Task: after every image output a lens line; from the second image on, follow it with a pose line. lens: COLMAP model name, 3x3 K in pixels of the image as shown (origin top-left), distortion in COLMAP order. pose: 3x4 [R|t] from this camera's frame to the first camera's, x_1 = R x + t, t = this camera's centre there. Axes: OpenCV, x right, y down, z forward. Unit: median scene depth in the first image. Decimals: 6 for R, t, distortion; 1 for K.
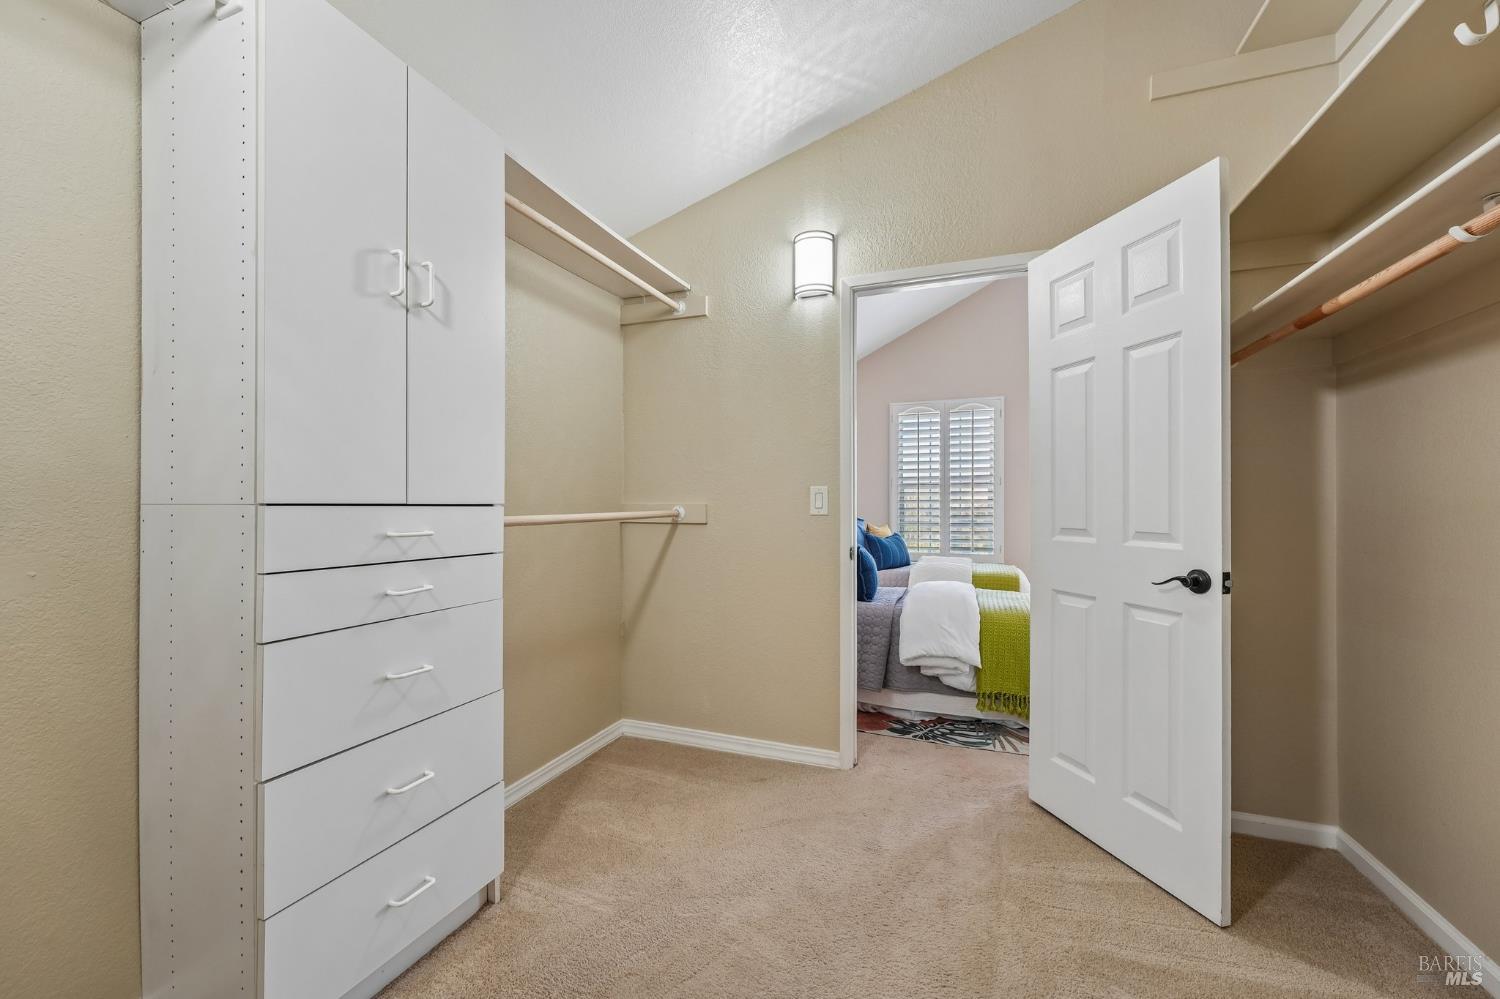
lens RADIAL K [[603.2, 0, 742.3], [0, 603.2, 496.1], [0, 0, 1]] dist [-0.000621, -0.000168]
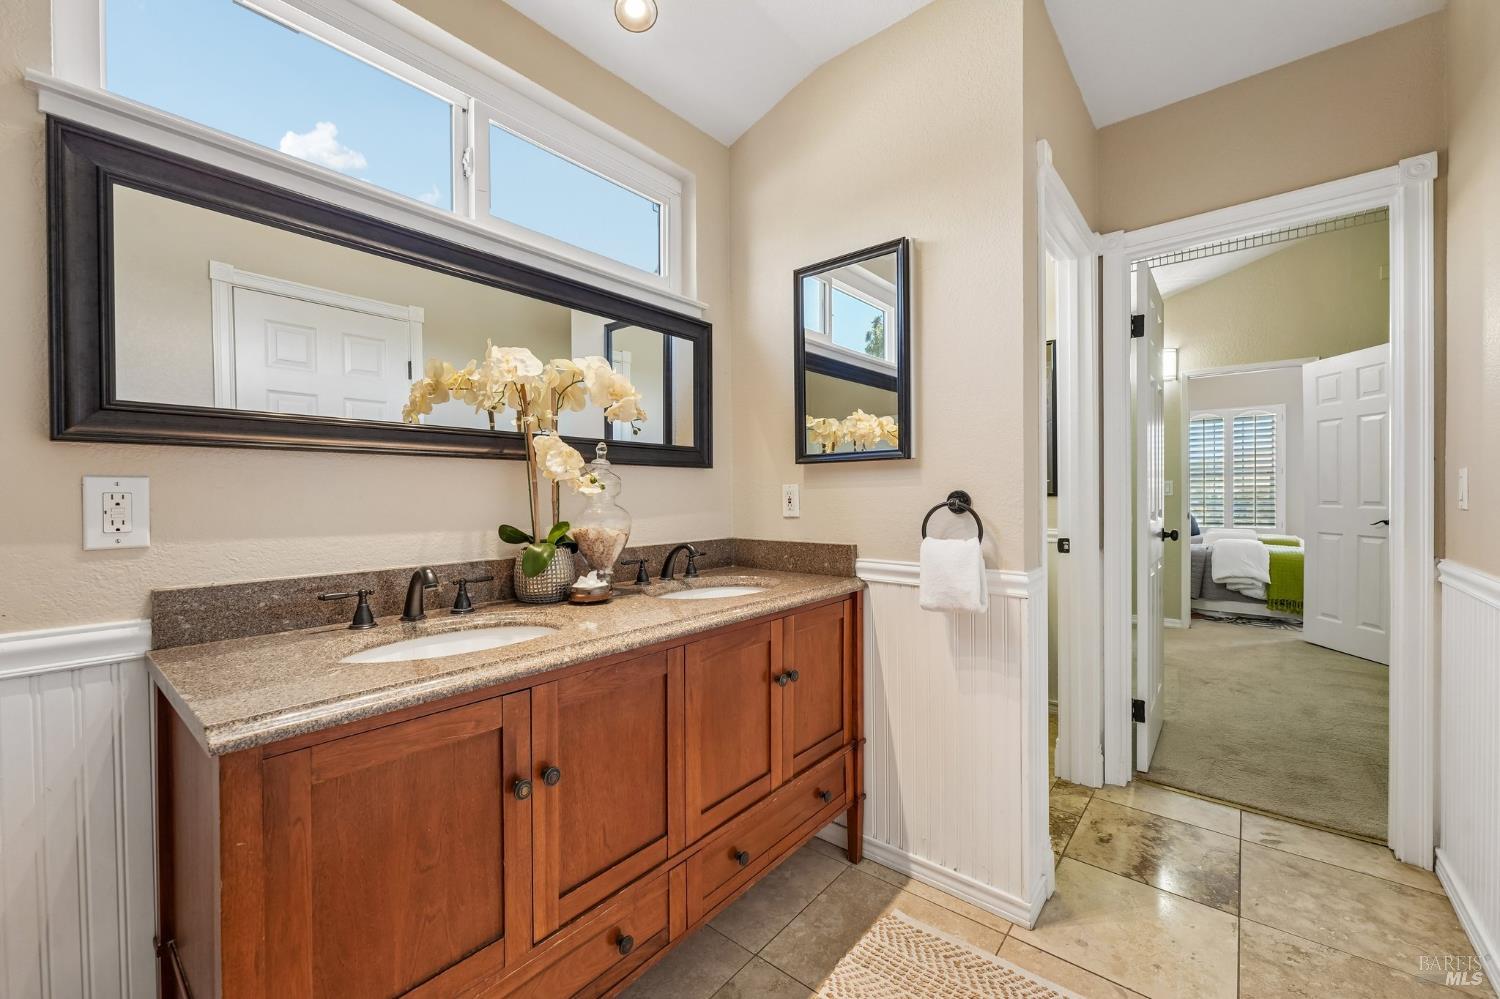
lens RADIAL K [[603.2, 0, 742.3], [0, 603.2, 496.1], [0, 0, 1]] dist [-0.000621, -0.000168]
pose [[0.948914, -0.008197, -0.315427, -0.474834], [0.014139, 0.999763, 0.016554, -0.016926], [0.315217, -0.020168, 0.948805, -1.069936]]
